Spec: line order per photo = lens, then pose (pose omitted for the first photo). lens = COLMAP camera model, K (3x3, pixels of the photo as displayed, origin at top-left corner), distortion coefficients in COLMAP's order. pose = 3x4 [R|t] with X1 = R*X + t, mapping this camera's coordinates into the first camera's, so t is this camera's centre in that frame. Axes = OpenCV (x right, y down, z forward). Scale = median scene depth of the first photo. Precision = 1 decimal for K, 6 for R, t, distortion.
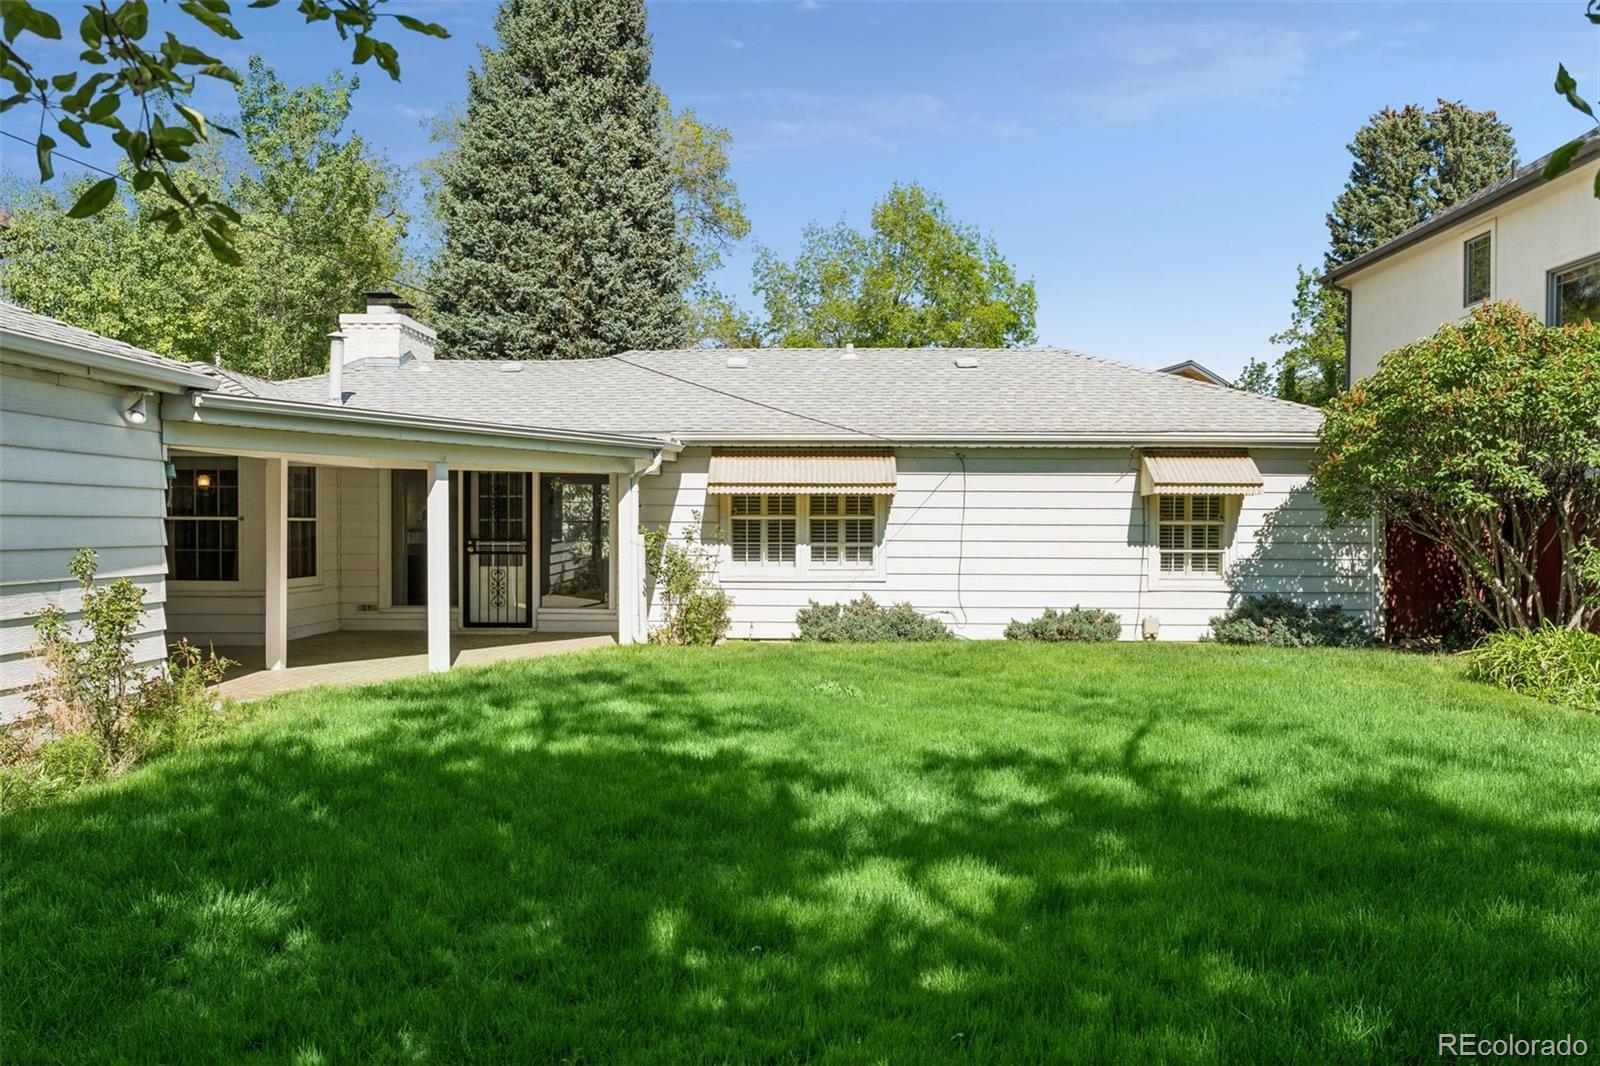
lens RADIAL K [[1171.9, 0, 794.5], [0, 1171.9, 544.6], [0, 0, 1]] dist [-0.001744, -0.006270]
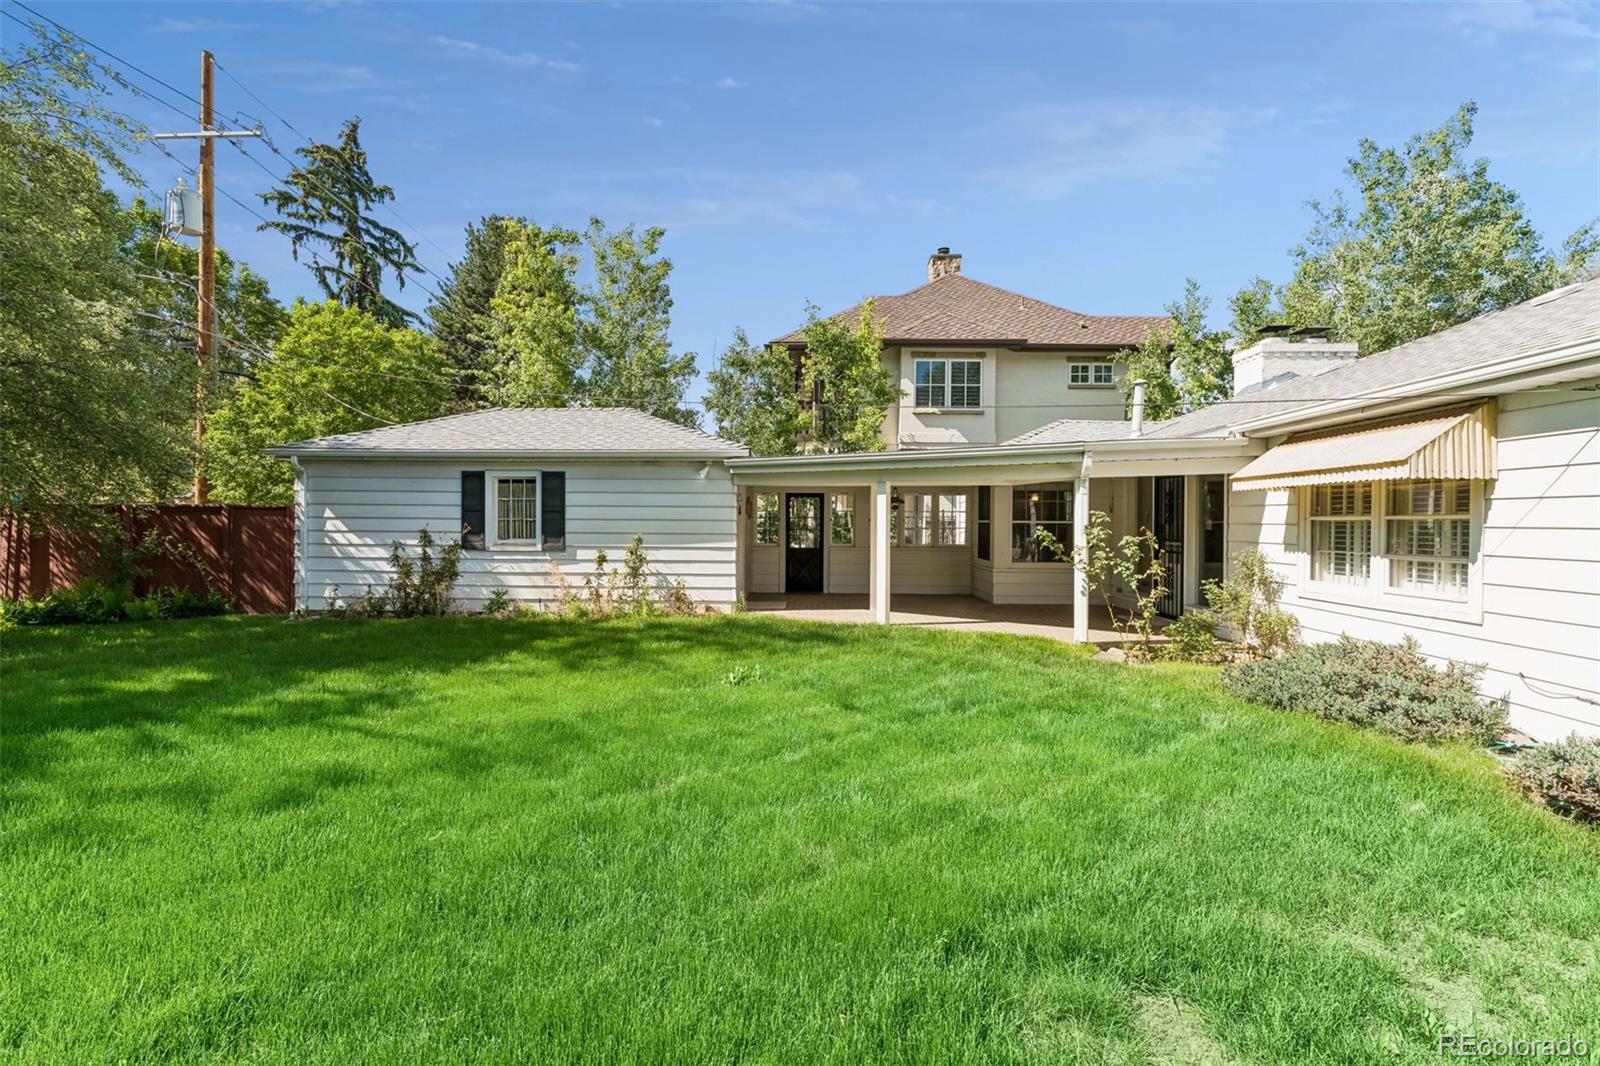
lens RADIAL K [[734.9, 0, 803.3], [0, 734.9, 525.5], [0, 0, 1]] dist [0.001218, 0.000105]
pose [[-0.009288, 0.001696, -0.999955, 0.447824], [-0.024613, 0.999695, 0.001924, -0.010473], [0.999654, 0.024630, -0.009244, 0.652139]]
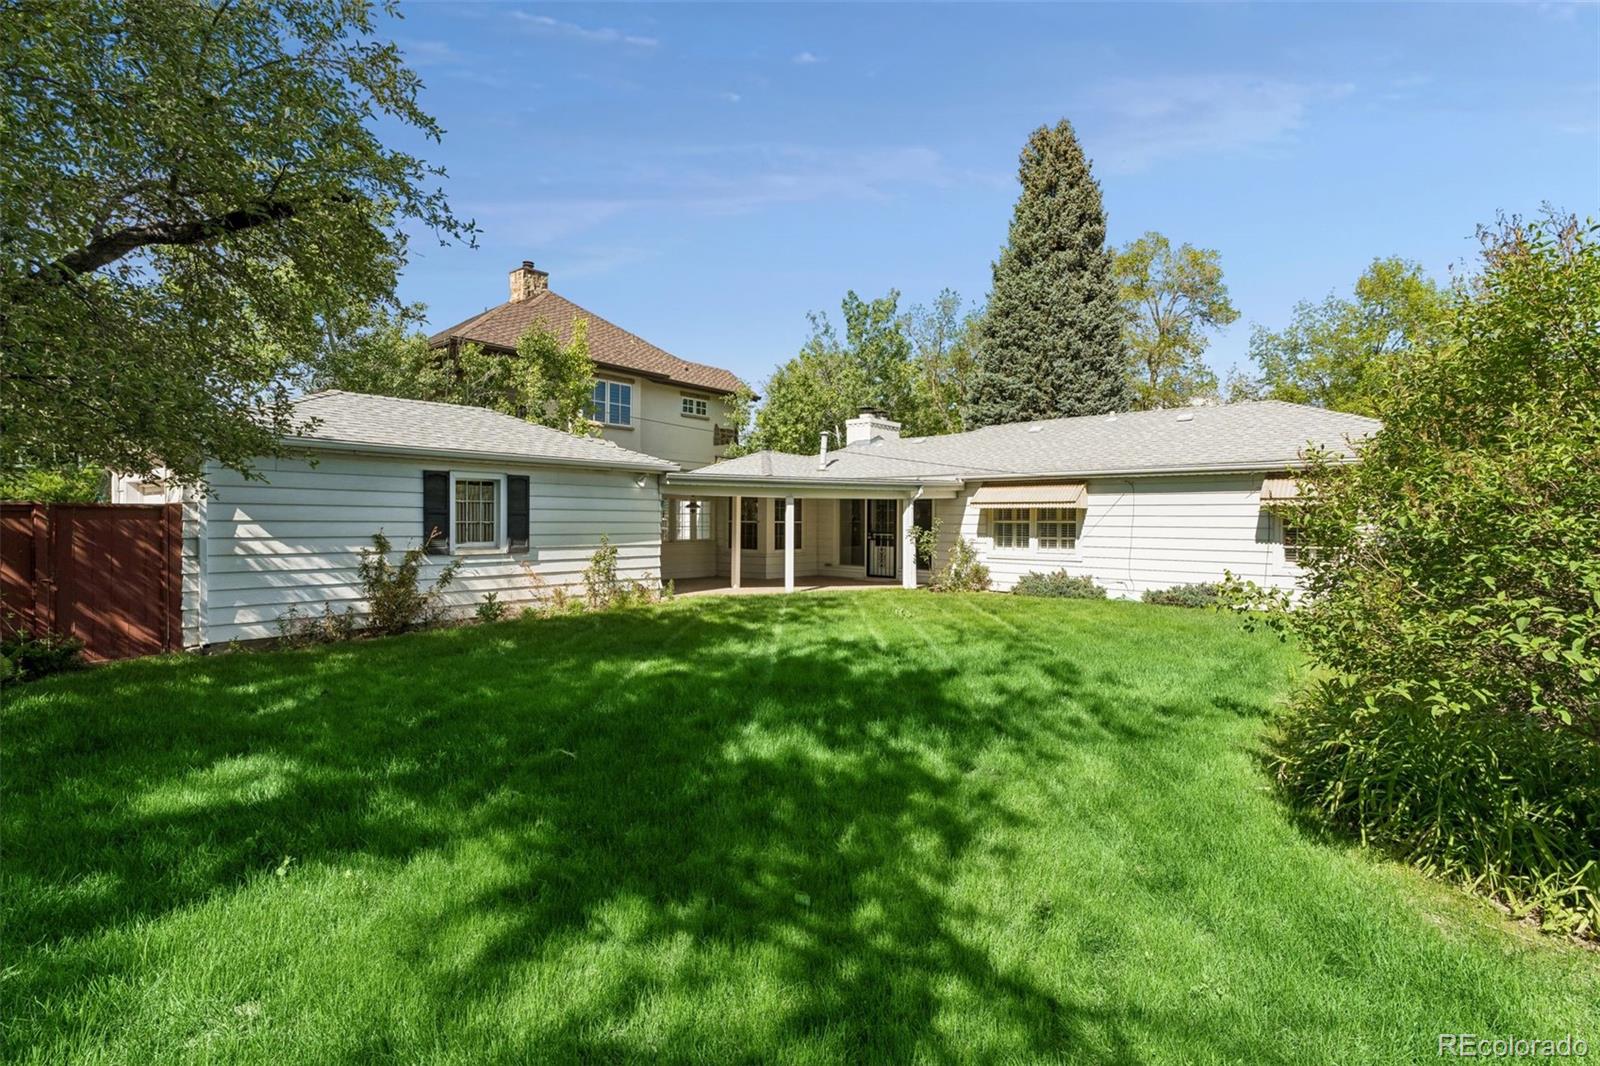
lens RADIAL K [[734.9, 0, 809.6], [0, 734.9, 523.3], [0, 0, 1]] dist [0.001218, 0.000105]
pose [[0.775702, 0.004633, -0.631083, 0.421580], [-0.015452, 0.999813, -0.011652, -0.003619], [0.630911, 0.018790, 0.775628, -0.025160]]
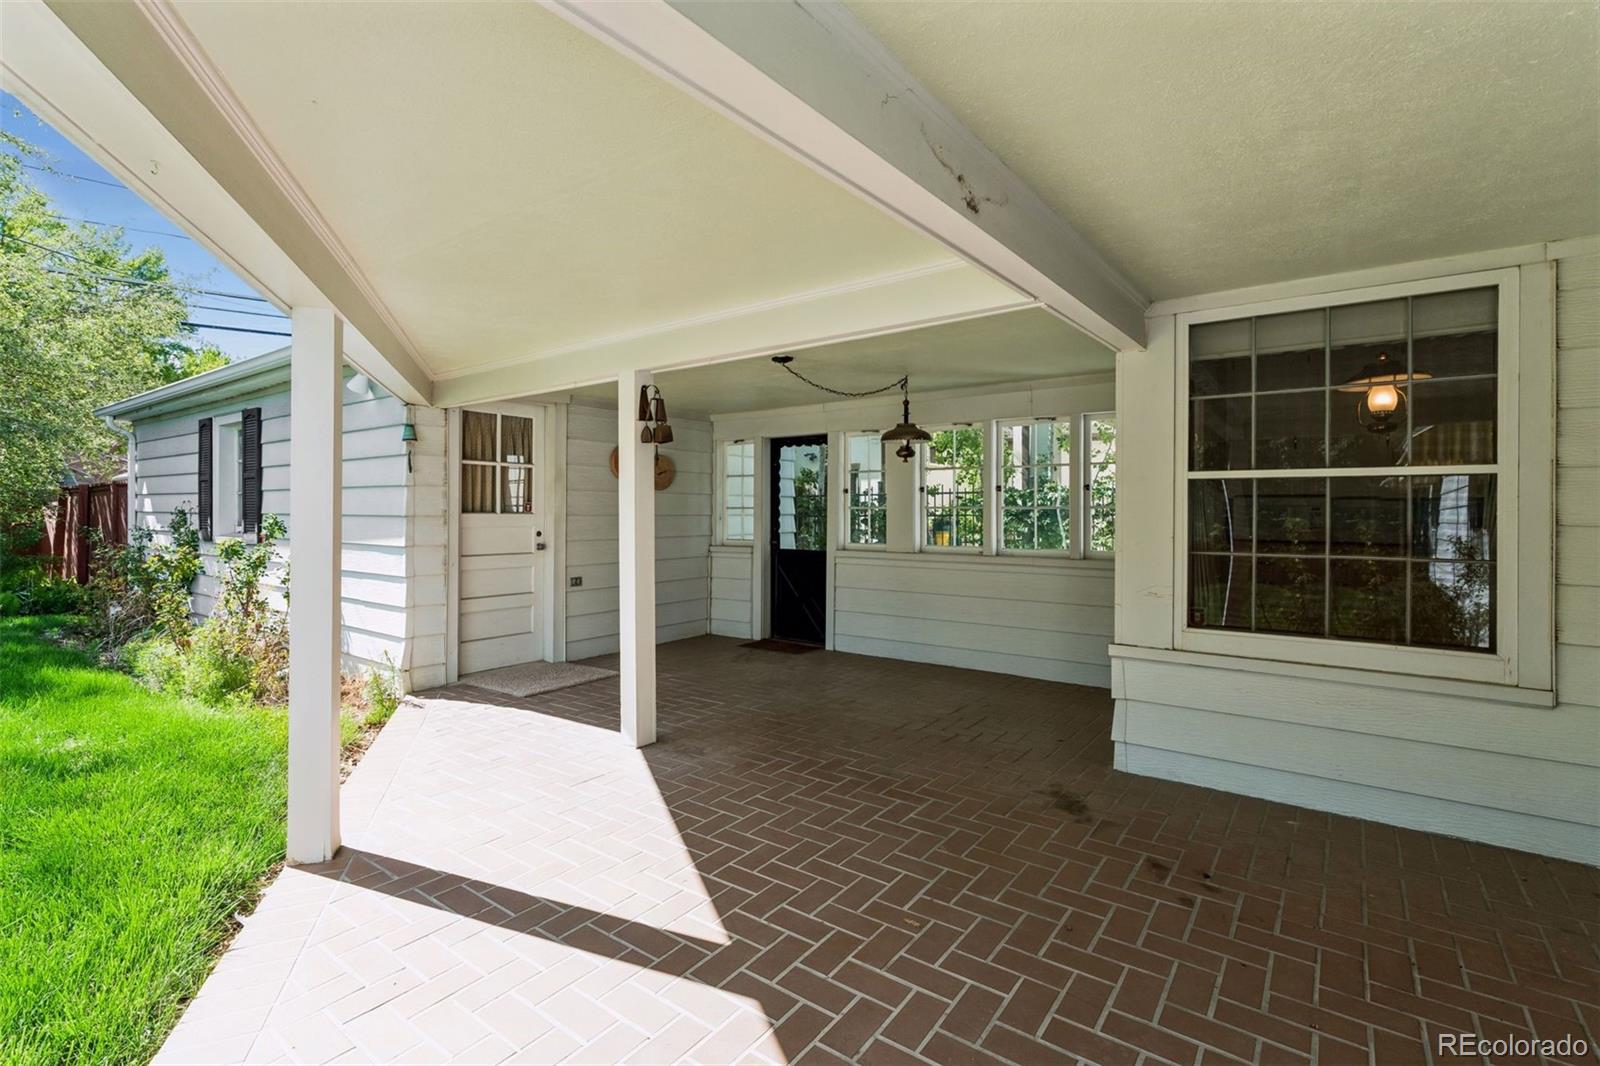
lens RADIAL K [[734.9, 0, 802.6], [0, 734.9, 520.4], [0, 0, 1]] dist [0.001218, 0.000105]
pose [[-0.573310, 0.001713, -0.819336, -0.137047], [-0.020180, 0.999665, 0.016211, -0.004945], [0.819090, 0.025829, -0.573084, 0.919476]]
